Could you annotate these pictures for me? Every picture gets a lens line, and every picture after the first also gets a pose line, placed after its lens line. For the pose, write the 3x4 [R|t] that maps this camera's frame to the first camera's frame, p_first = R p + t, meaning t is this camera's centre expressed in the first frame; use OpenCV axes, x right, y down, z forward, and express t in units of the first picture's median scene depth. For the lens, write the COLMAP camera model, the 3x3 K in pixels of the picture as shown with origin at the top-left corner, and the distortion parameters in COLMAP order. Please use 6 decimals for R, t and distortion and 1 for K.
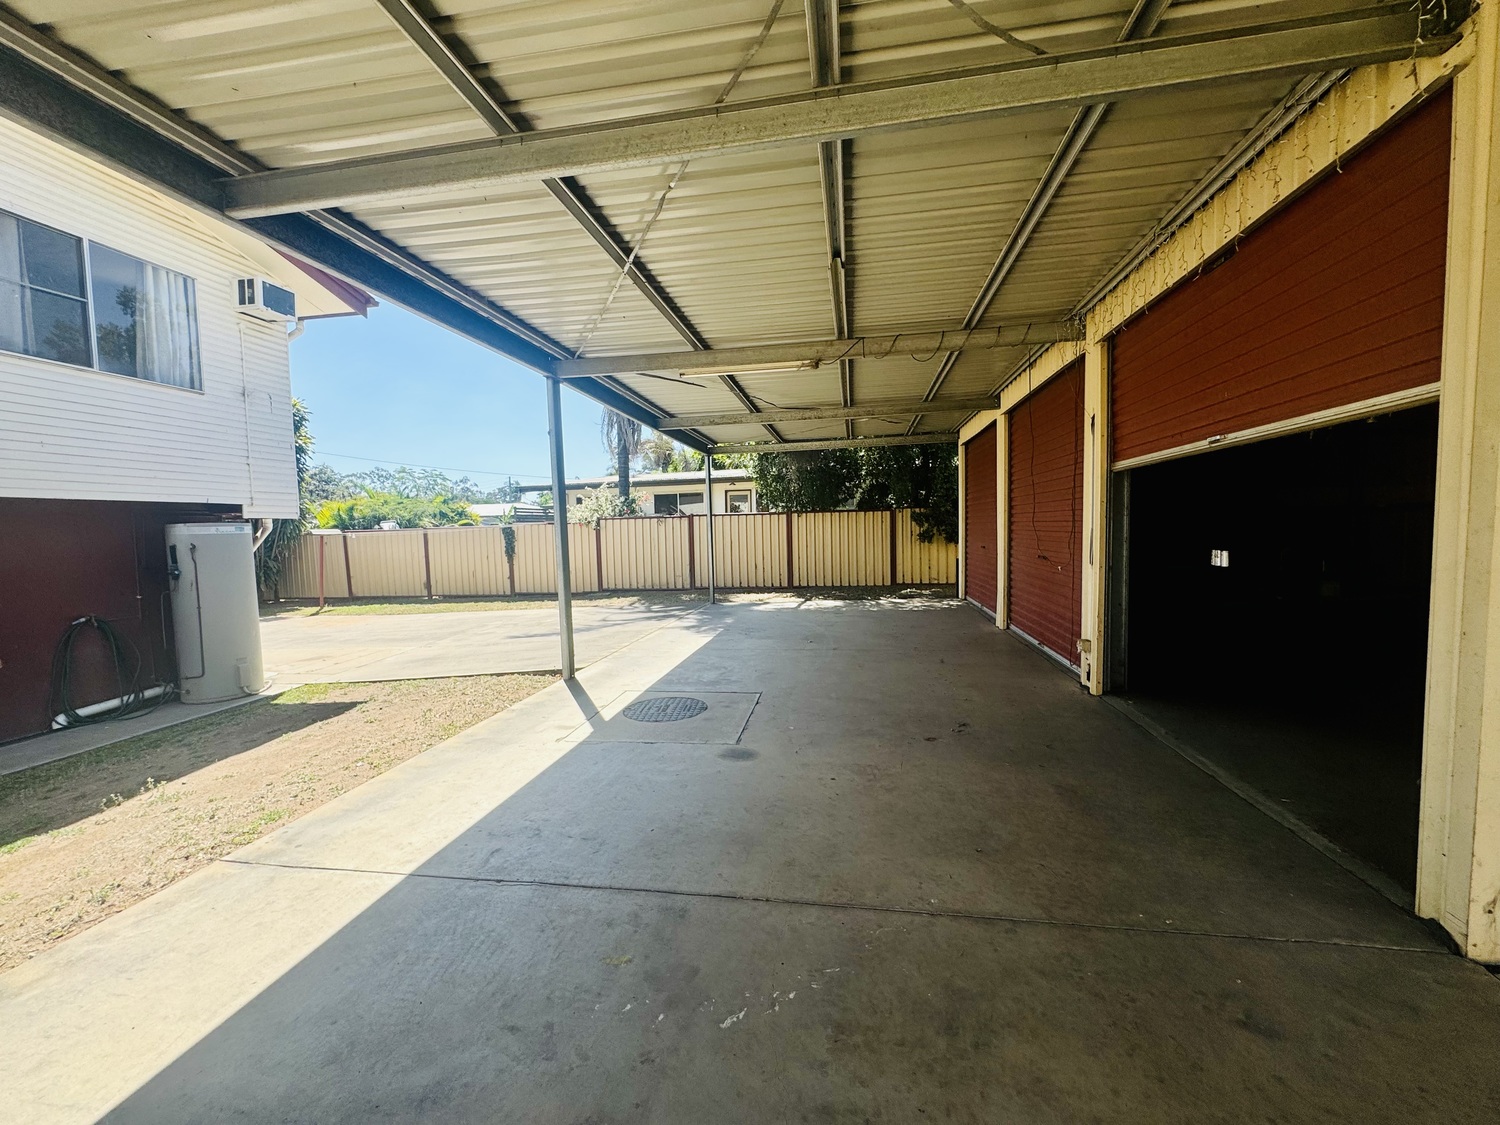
lens RADIAL K [[600.0, 0, 749.6], [0, 600.0, 558.8], [0, 0, 1]] dist [-0.001175, 0.000296]
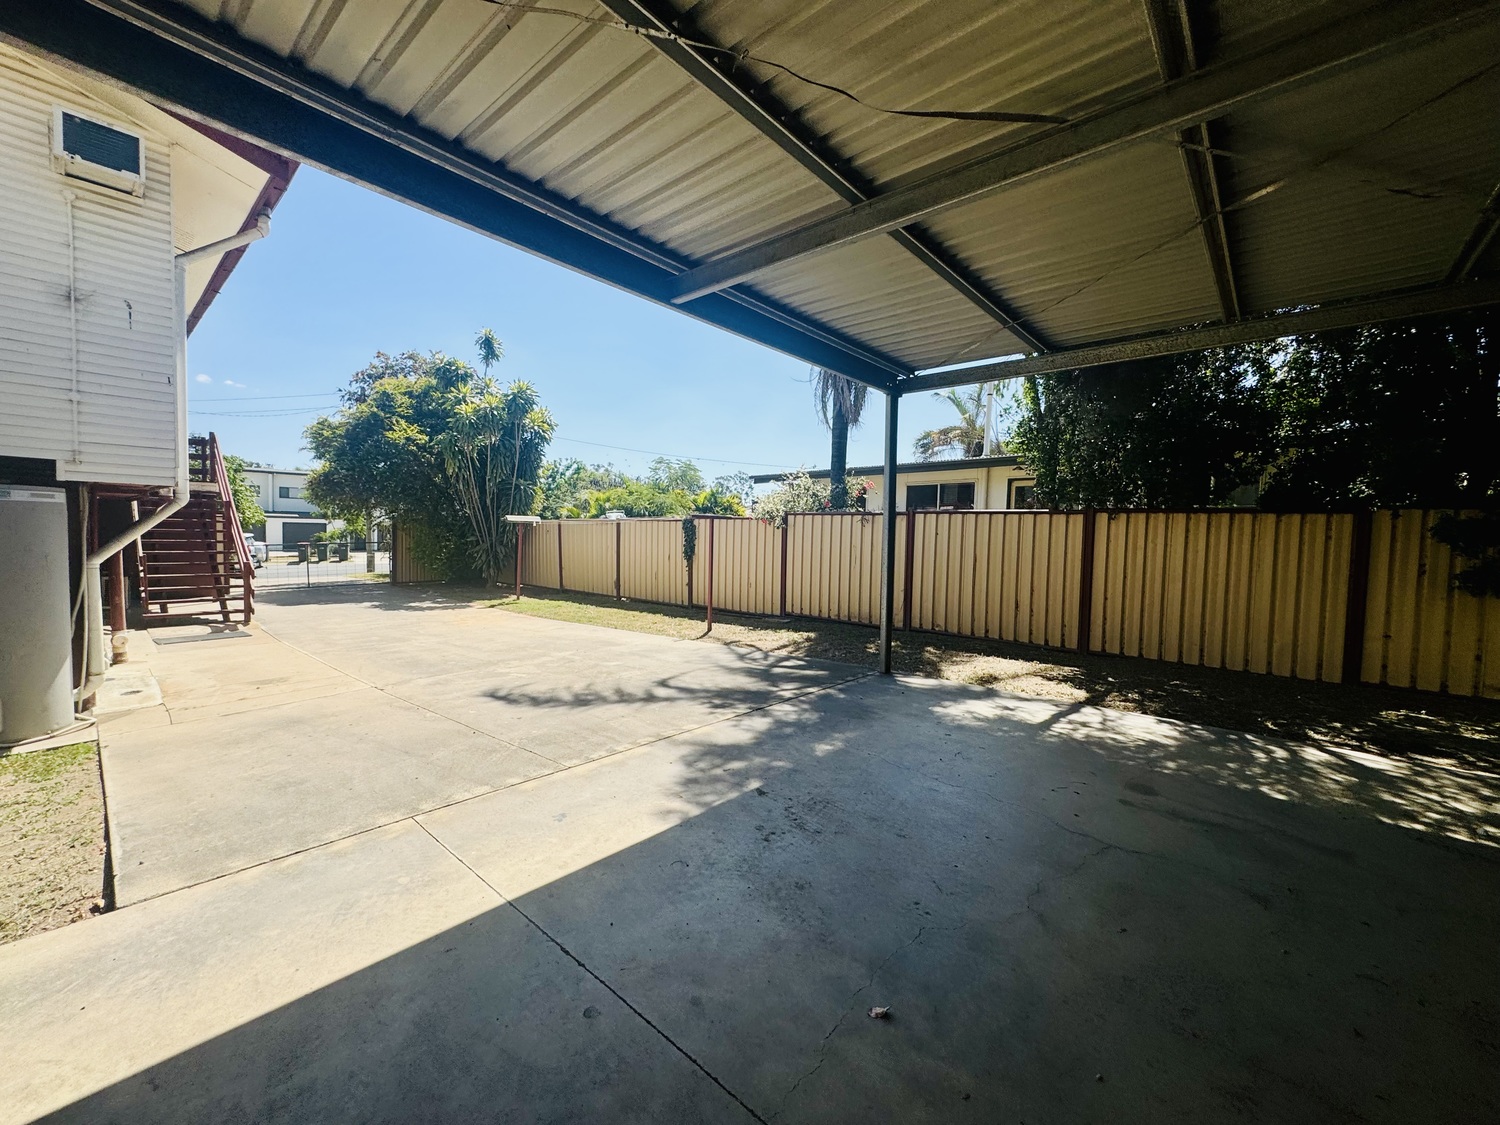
lens RADIAL K [[600.0, 0, 749.6], [0, 600.0, 558.8], [0, 0, 1]] dist [-0.001175, 0.000296]
pose [[0.852657, 0.068272, -0.517991, 0.242838], [-0.071292, 0.997356, 0.014101, -0.061004], [0.517584, 0.024905, 0.855270, 1.116421]]
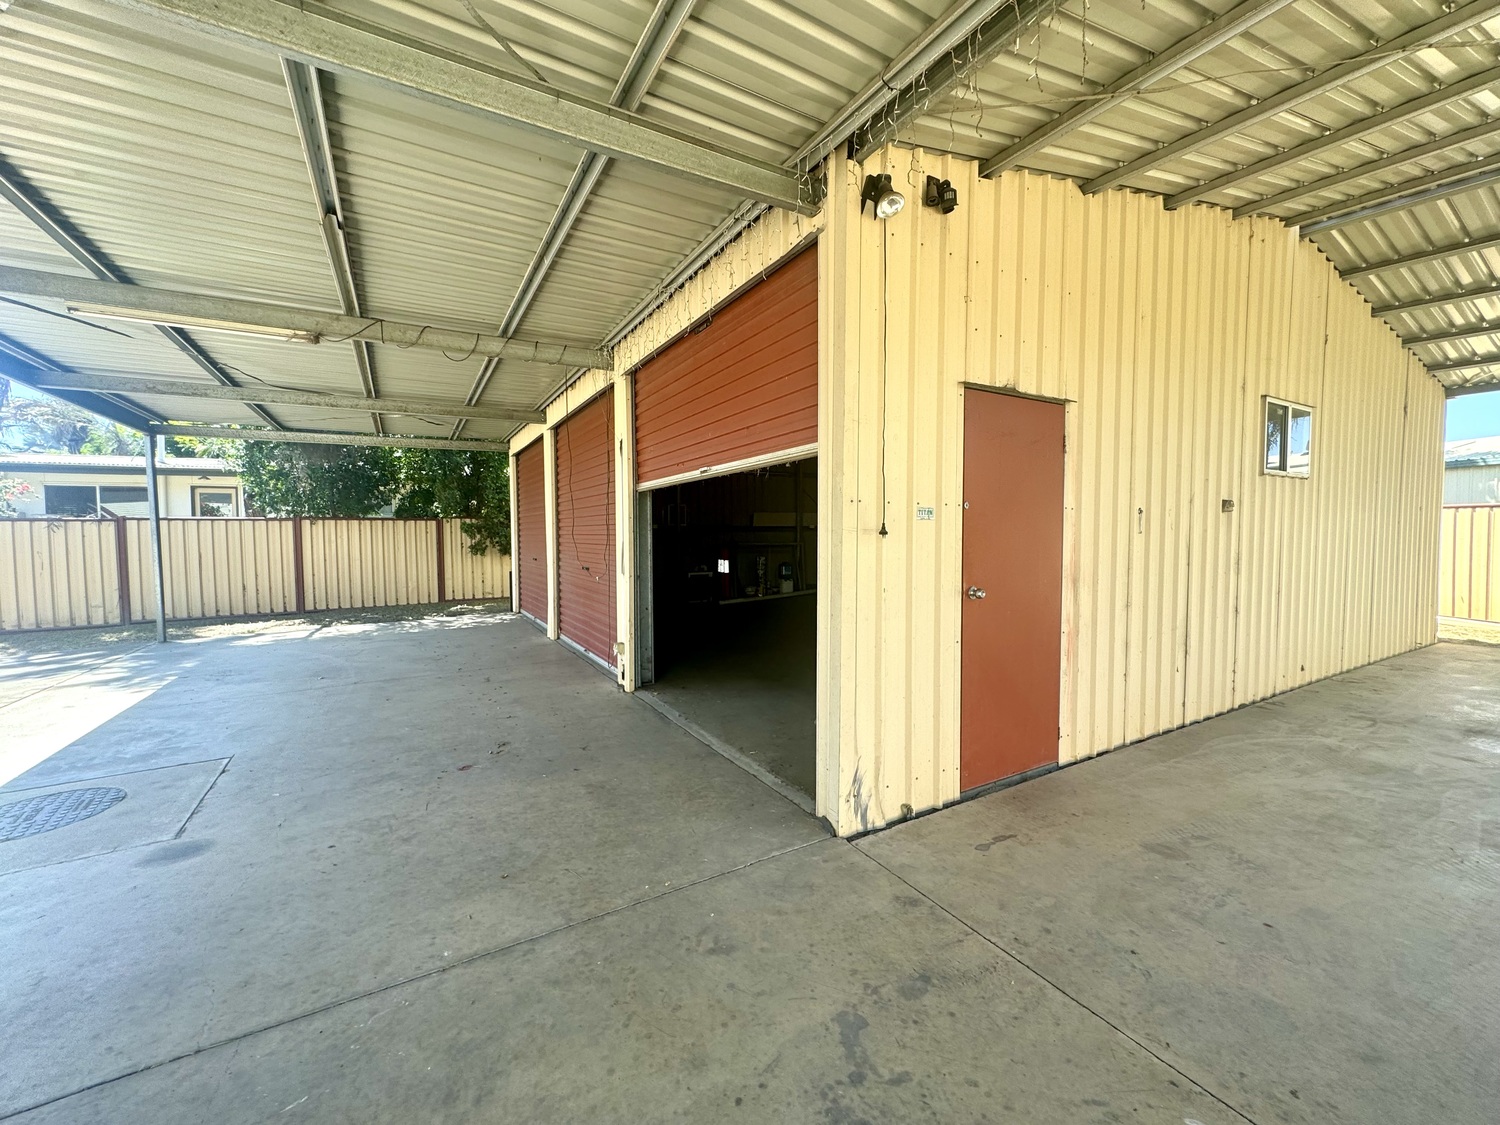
lens RADIAL K [[600.0, 0, 749.6], [0, 600.0, 558.8], [0, 0, 1]] dist [-0.001175, 0.000296]
pose [[0.765676, -0.011629, 0.643121, 0.035812], [0.024480, 0.999639, -0.011069, -0.000483], [-0.642760, 0.024219, 0.765684, 0.001193]]
